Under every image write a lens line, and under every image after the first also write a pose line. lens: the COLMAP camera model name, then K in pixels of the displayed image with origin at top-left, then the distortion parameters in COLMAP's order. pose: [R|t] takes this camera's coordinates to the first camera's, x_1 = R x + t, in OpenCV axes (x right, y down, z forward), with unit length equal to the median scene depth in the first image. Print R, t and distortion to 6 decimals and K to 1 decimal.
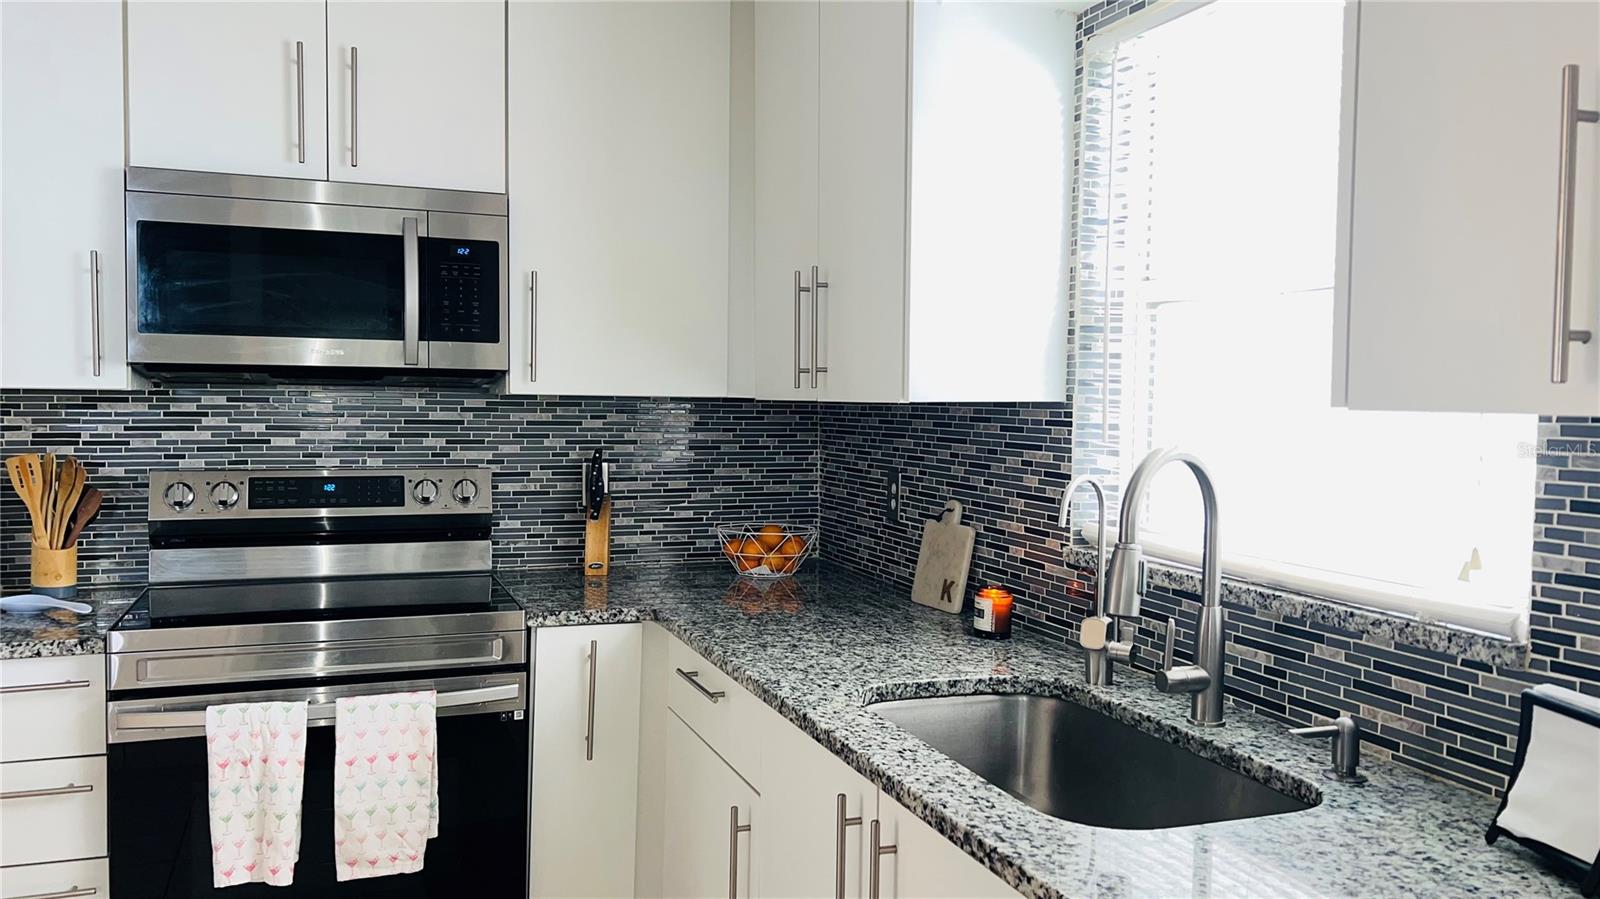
lens RADIAL K [[1208.7, 0, 800.0], [0, 1208.7, 449.5], [0, 0, 1]] dist [0.161887, -0.240318]
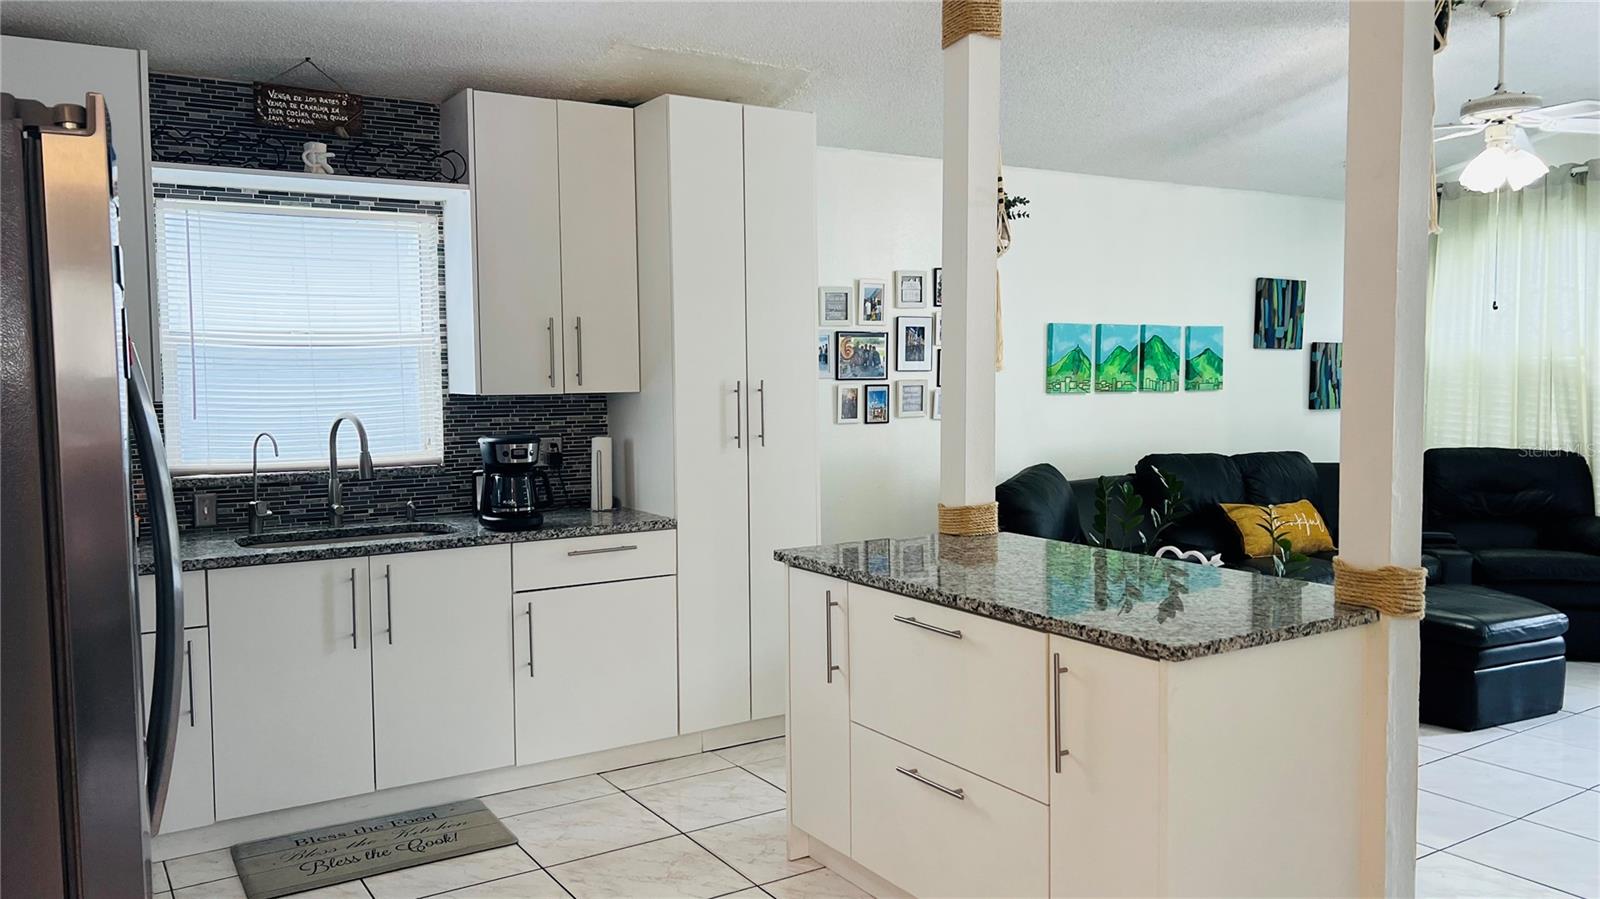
lens RADIAL K [[1208.7, 0, 800.0], [0, 1208.7, 449.5], [0, 0, 1]] dist [0.161887, -0.240318]
pose [[-0.209096, -0.080508, 0.974575, -1.502625], [0.050462, 0.994389, 0.092971, -0.074938], [-0.976592, 0.068619, -0.203861, 0.399519]]
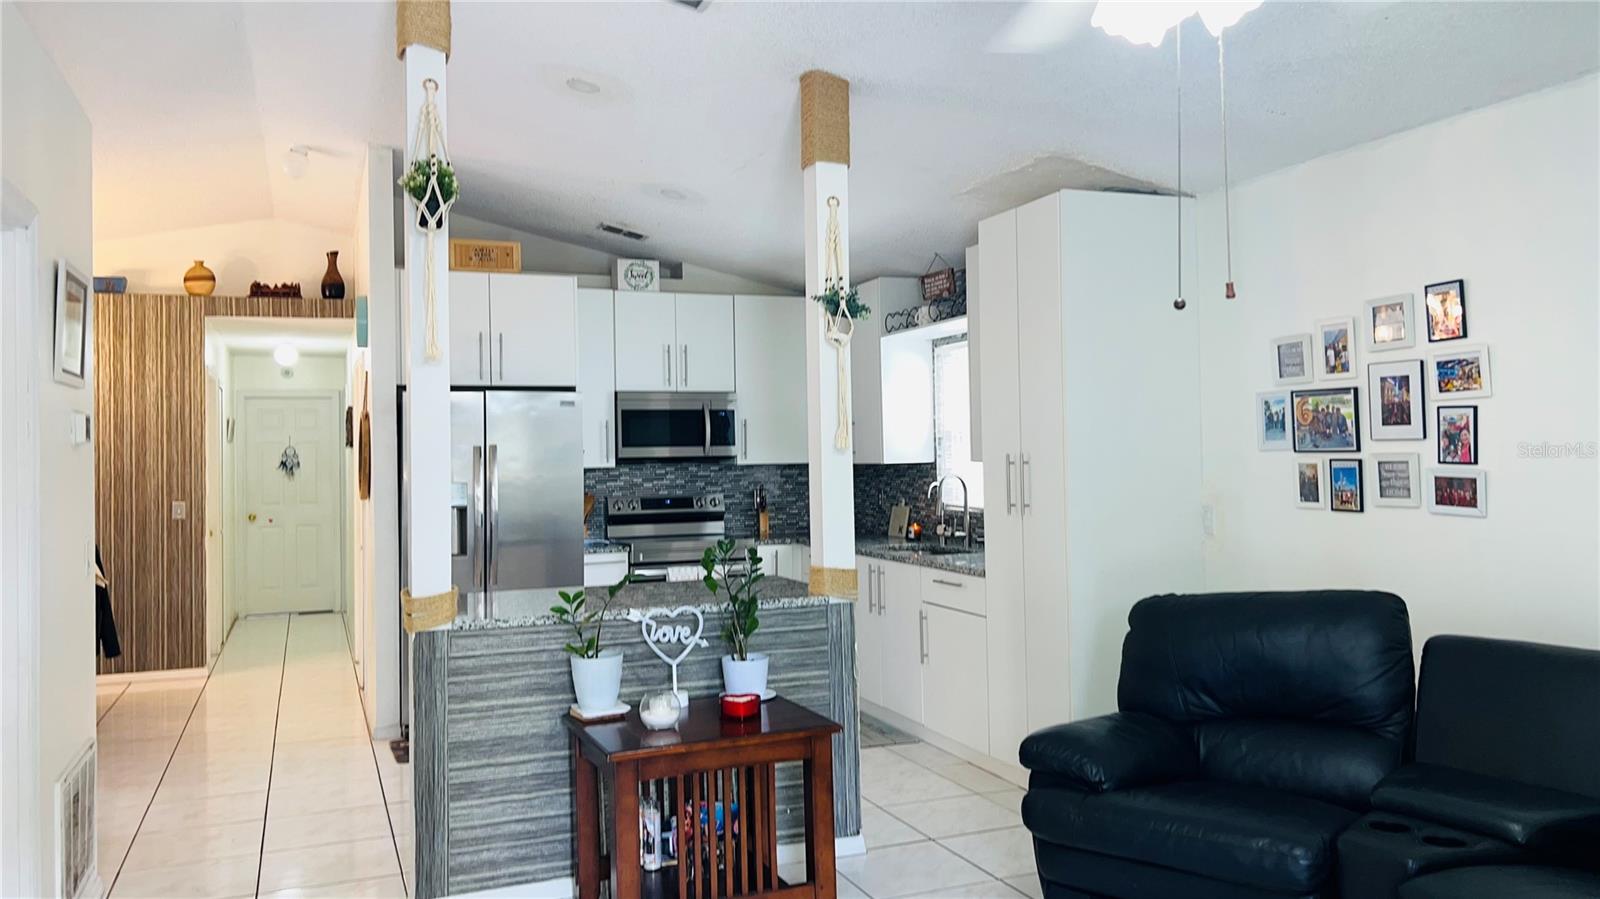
lens RADIAL K [[1208.7, 0, 800.0], [0, 1208.7, 449.5], [0, 0, 1]] dist [0.161887, -0.240318]
pose [[0.999475, -0.028604, 0.015245, -0.148188], [0.029356, 0.998236, -0.051602, 0.068510], [-0.013742, 0.052022, 0.998551, -1.799804]]
